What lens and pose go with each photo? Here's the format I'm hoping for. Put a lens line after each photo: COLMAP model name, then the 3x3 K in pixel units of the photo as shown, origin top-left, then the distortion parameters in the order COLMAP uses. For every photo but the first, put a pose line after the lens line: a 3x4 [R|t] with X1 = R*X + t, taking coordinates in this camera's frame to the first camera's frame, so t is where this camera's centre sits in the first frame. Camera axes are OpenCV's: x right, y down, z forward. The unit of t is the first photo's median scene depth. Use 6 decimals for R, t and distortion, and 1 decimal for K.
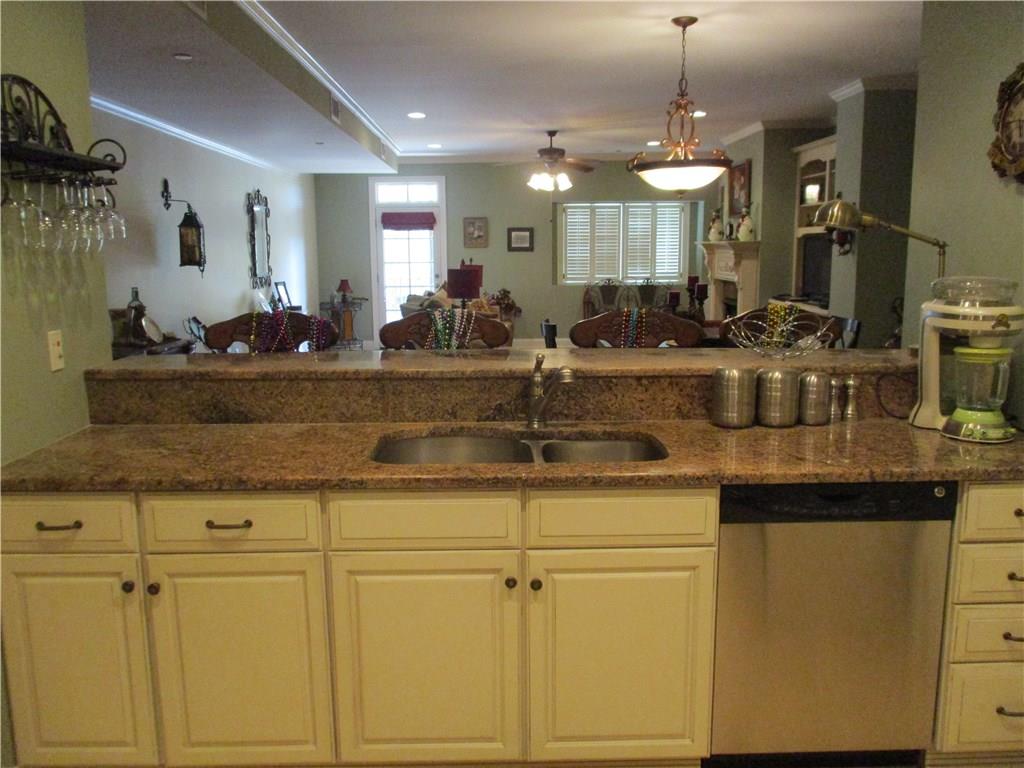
lens RADIAL K [[862.1, 0, 512.0], [0, 862.1, 384.0], [0, 0, 1]] dist [-0.012101, -0.003589]
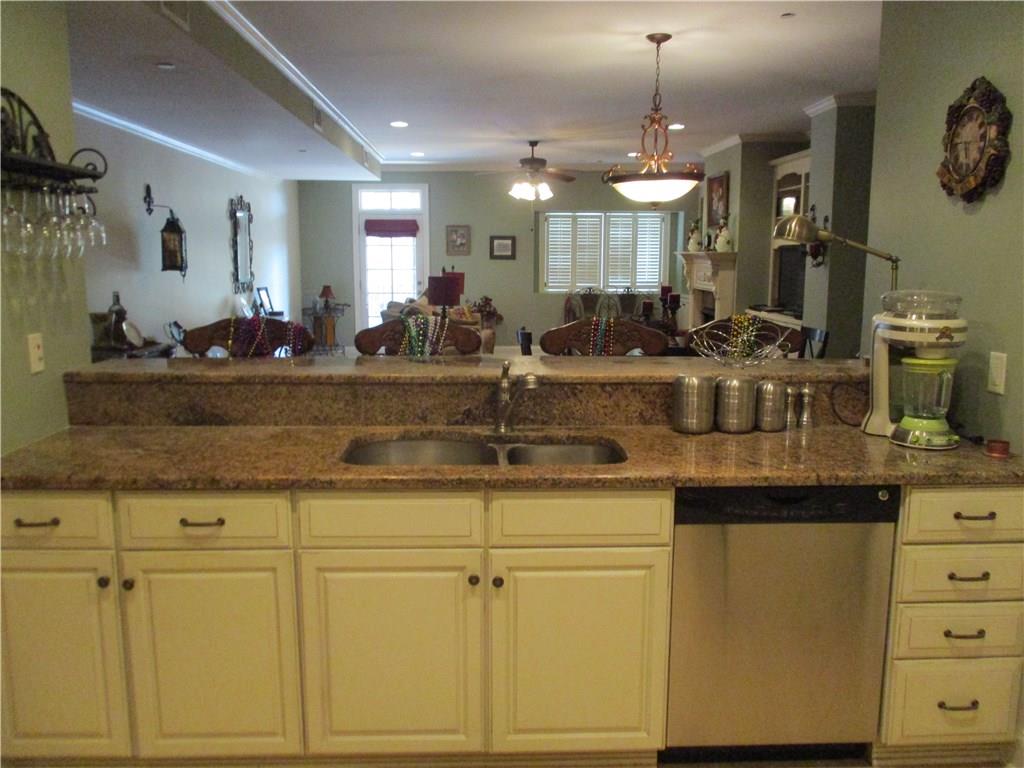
lens RADIAL K [[862.1, 0, 512.0], [0, 862.1, 384.0], [0, 0, 1]] dist [-0.012101, -0.003589]
pose [[0.999807, 0.008348, 0.017803, 0.019069], [-0.008200, 0.999931, -0.008391, 0.001602], [-0.017872, 0.008243, 0.999806, -0.034566]]
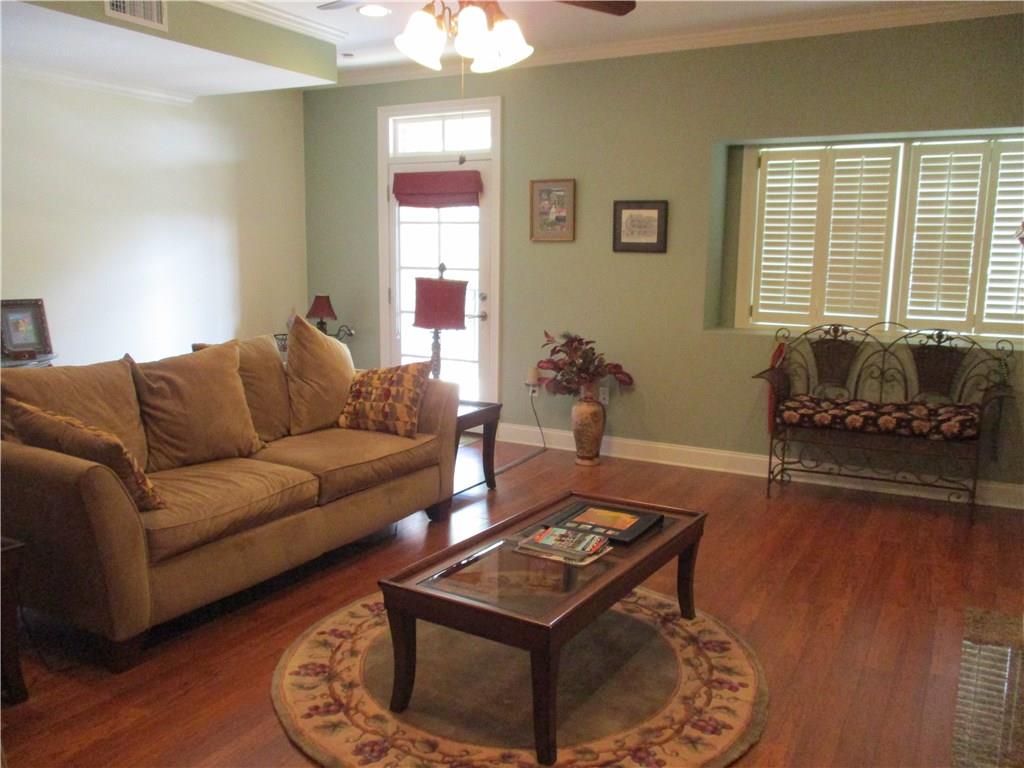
lens RADIAL K [[862.1, 0, 512.0], [0, 862.1, 384.0], [0, 0, 1]] dist [-0.012101, -0.003589]
pose [[0.856846, 0.101105, -0.505561, 0.883937], [-0.100784, 0.994512, 0.028076, -0.416124], [0.505625, 0.026895, 0.862334, 2.638247]]
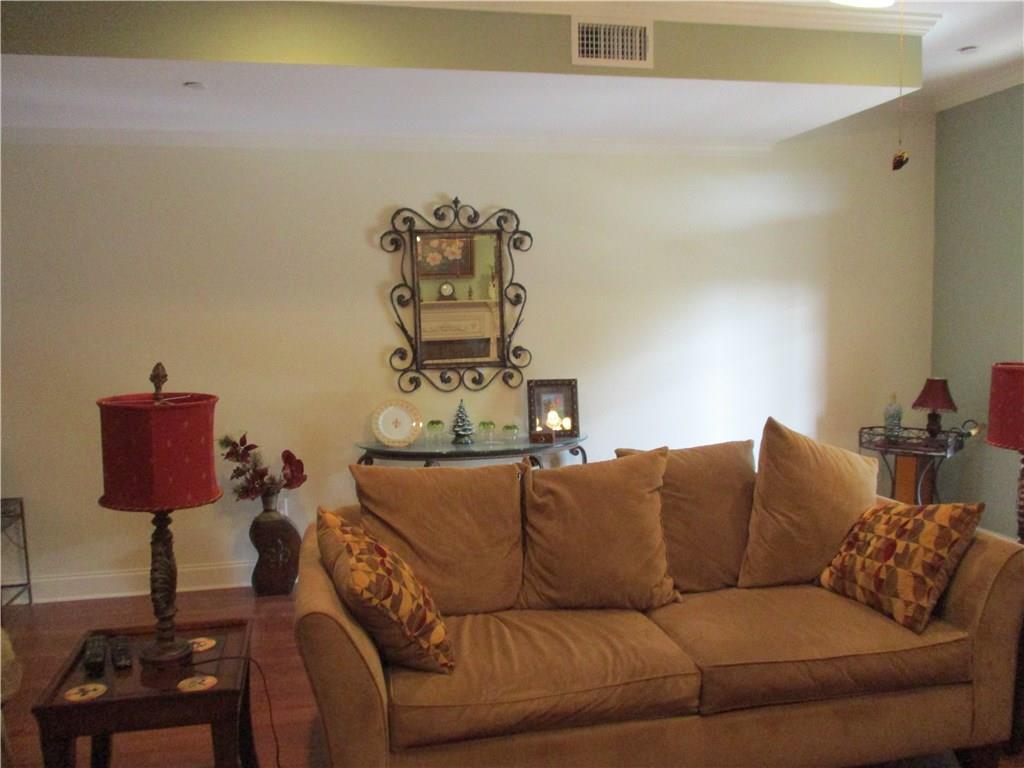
lens RADIAL K [[862.1, 0, 512.0], [0, 862.1, 384.0], [0, 0, 1]] dist [-0.012101, -0.003589]
pose [[0.179504, 0.085682, -0.980019, 0.698668], [-0.131452, 0.989355, 0.062421, -0.599704], [0.974935, 0.117621, 0.188856, 3.658444]]
